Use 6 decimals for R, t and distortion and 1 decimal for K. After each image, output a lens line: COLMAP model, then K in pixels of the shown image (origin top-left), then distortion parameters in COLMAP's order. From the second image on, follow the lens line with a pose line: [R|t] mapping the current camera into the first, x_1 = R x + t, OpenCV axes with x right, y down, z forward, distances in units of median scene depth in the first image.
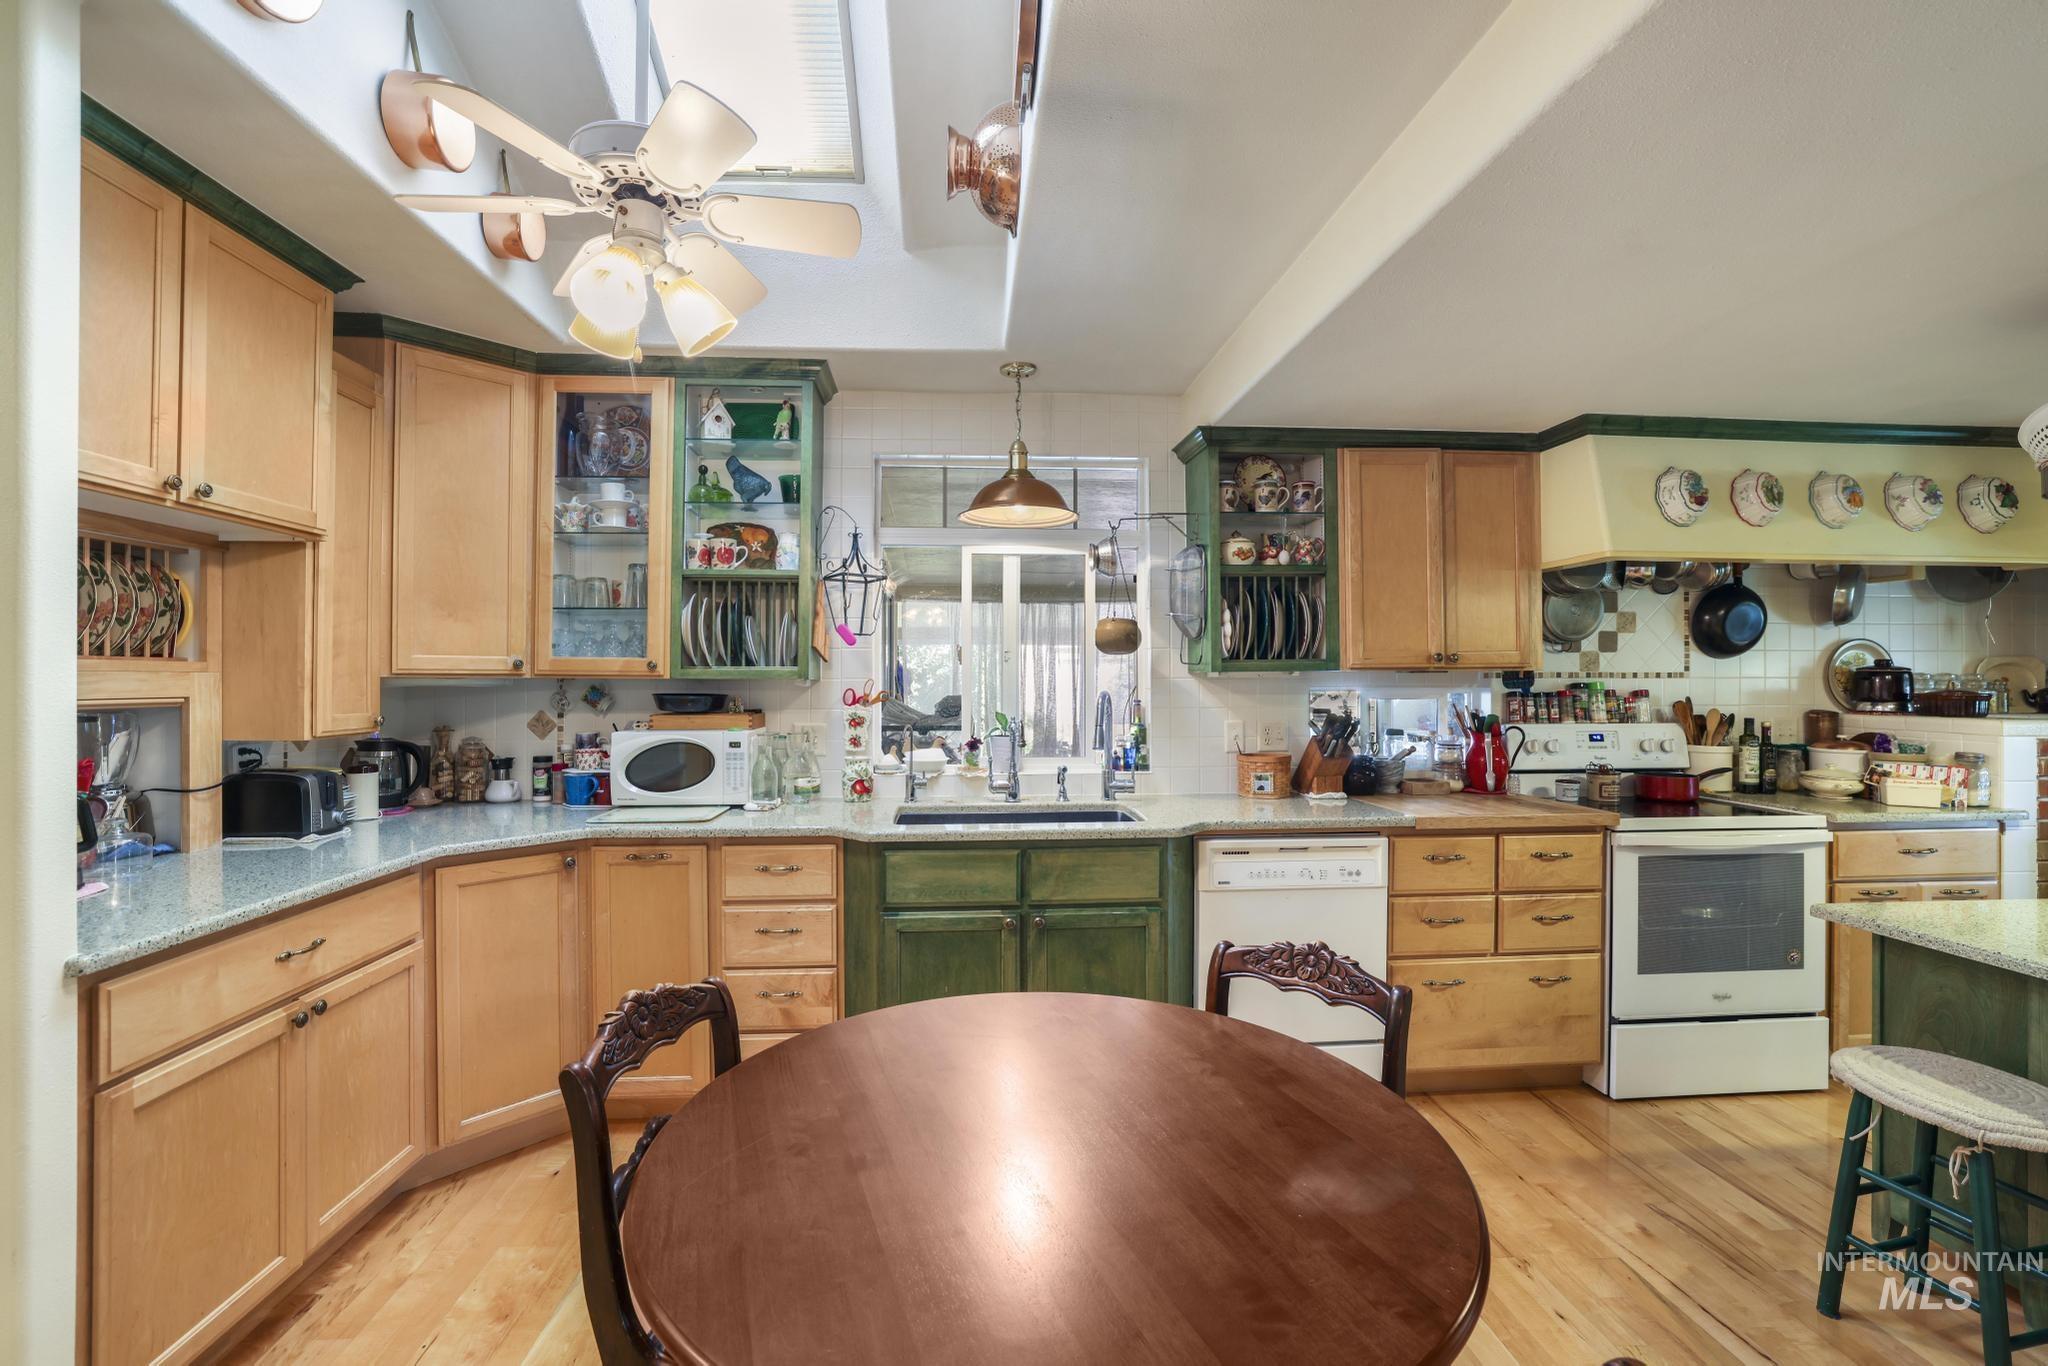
lens RADIAL K [[887.9, 0, 1013.1], [0, 887.9, 668.2], [0, 0, 1]] dist [-0.061434, 0.019483]
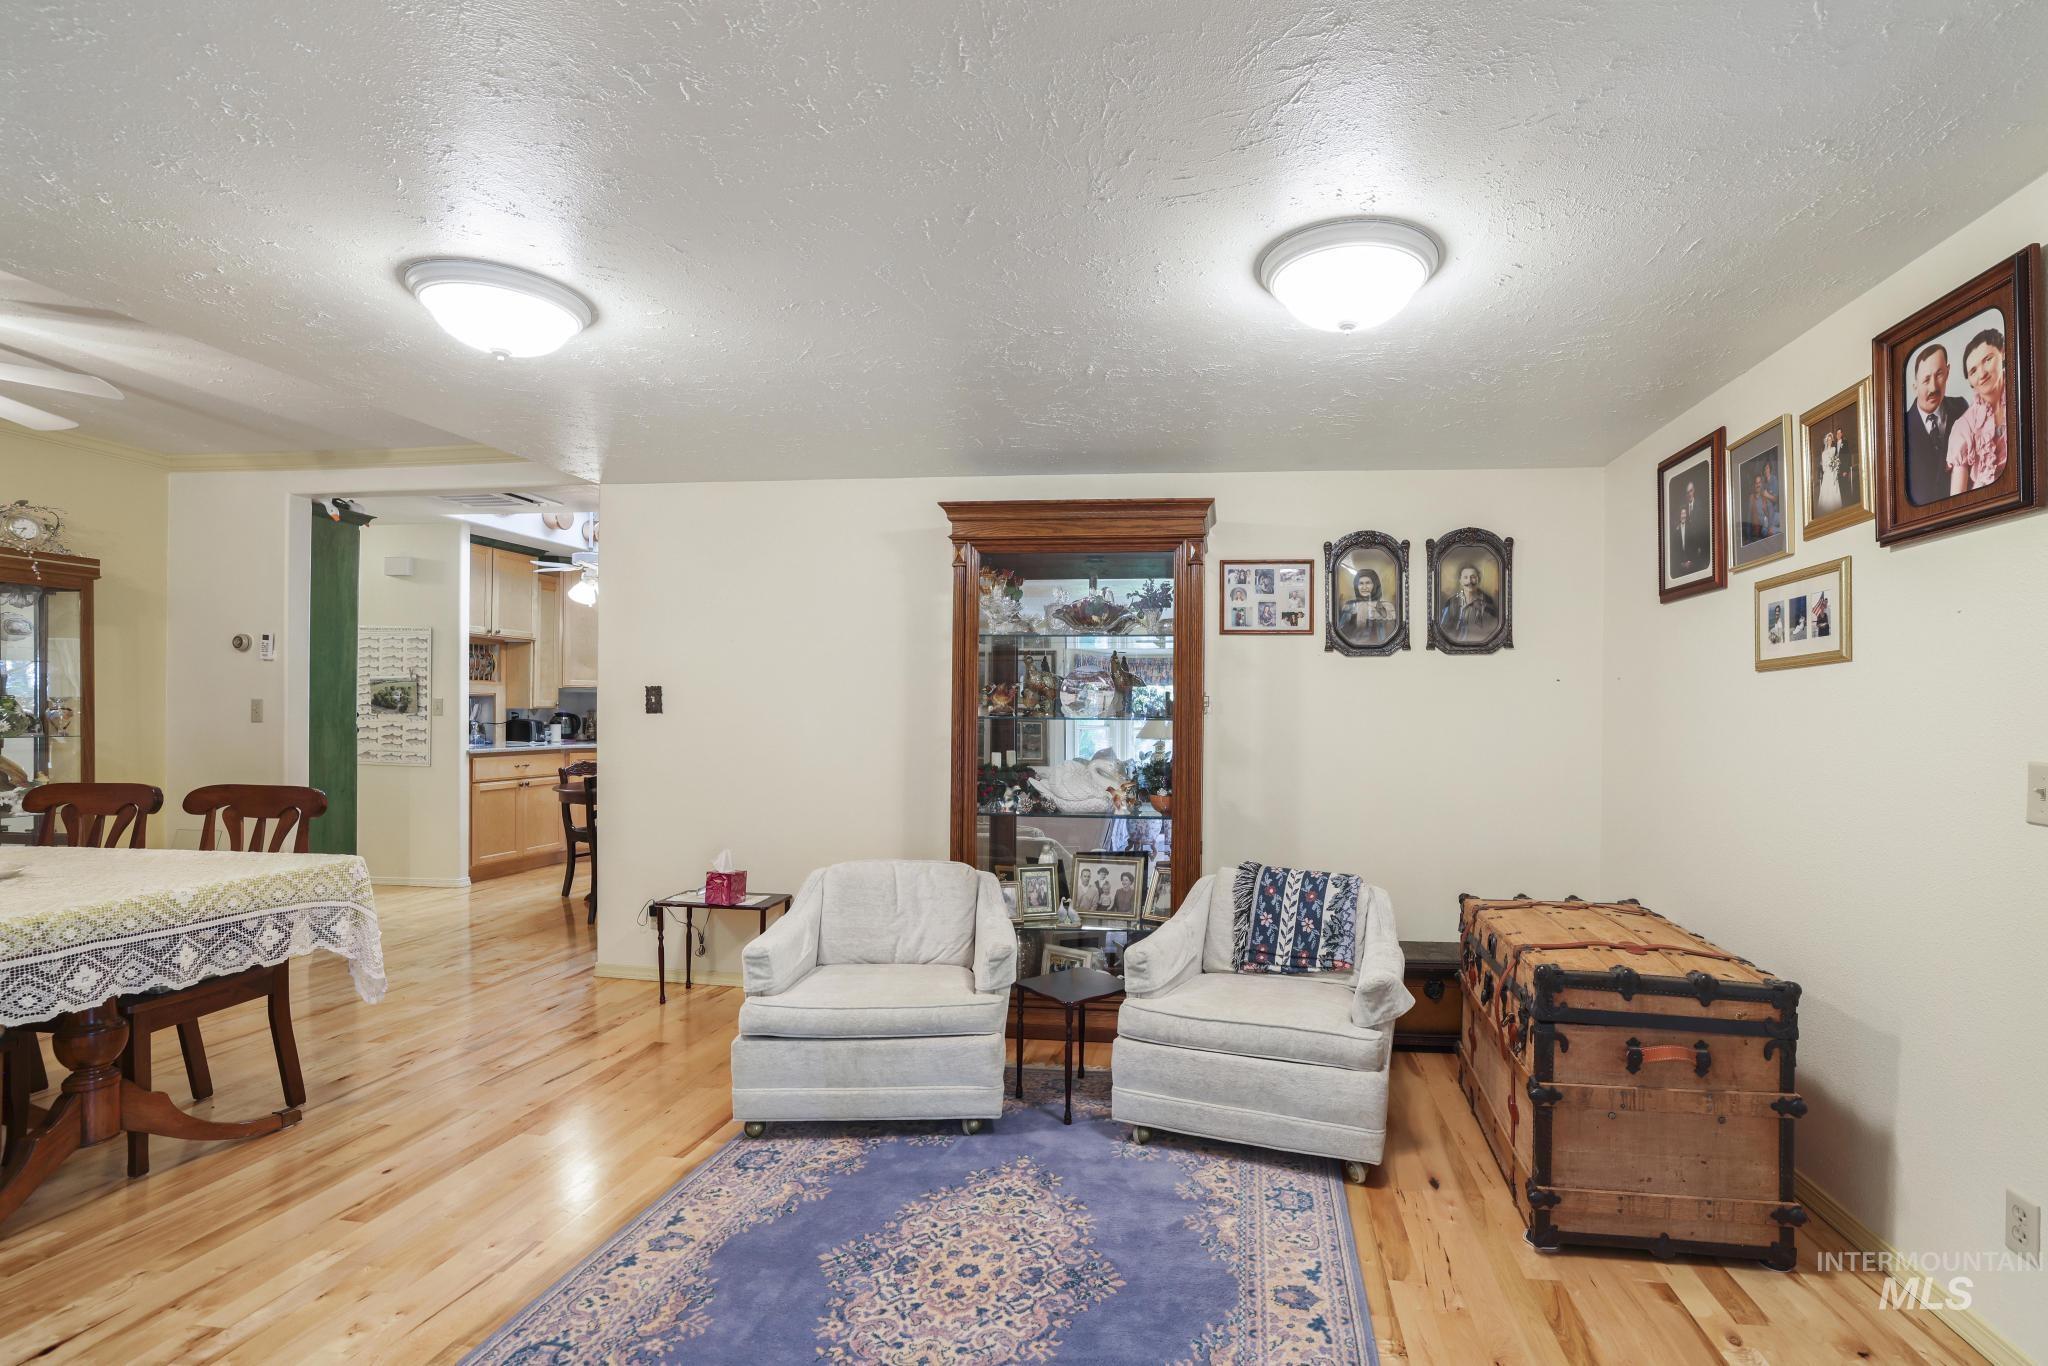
lens RADIAL K [[921.3, 0, 1094.1], [0, 921.3, 715.4], [0, 0, 1]] dist [-0.045596, 0.013549]
pose [[0.976880, 0.010235, -0.213544, 1.272931], [-0.005970, 0.999770, 0.020606, 0.022827], [0.213706, -0.018855, 0.976716, -1.197539]]
